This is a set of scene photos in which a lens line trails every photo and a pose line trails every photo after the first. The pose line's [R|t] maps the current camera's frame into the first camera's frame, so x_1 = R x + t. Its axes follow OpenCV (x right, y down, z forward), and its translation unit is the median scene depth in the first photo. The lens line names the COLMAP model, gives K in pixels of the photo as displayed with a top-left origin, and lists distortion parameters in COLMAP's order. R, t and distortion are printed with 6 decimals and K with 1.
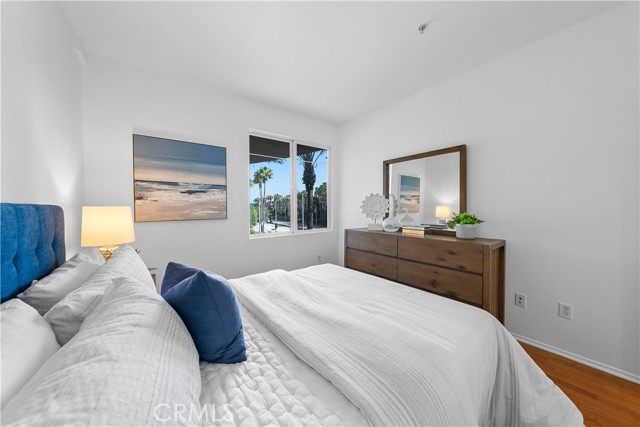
lens RADIAL K [[221.2, 0, 324.6], [0, 221.2, 211.7], [0, 0, 1]] dist [-0.002286, 0.000397]
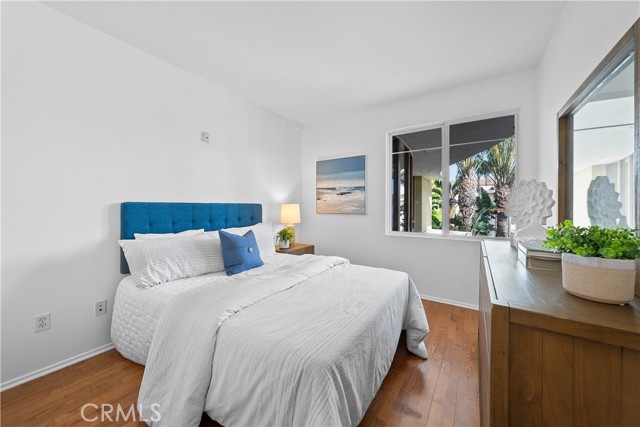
lens RADIAL K [[230.9, 0, 323.9], [0, 230.9, 207.8], [0, 0, 1]] dist [0.003042, 0.000195]
pose [[0.280939, 0.010843, -0.959664, 0.767997], [-0.034615, 0.999400, 0.001158, 0.001404], [0.959101, 0.032893, 0.281146, 0.495743]]
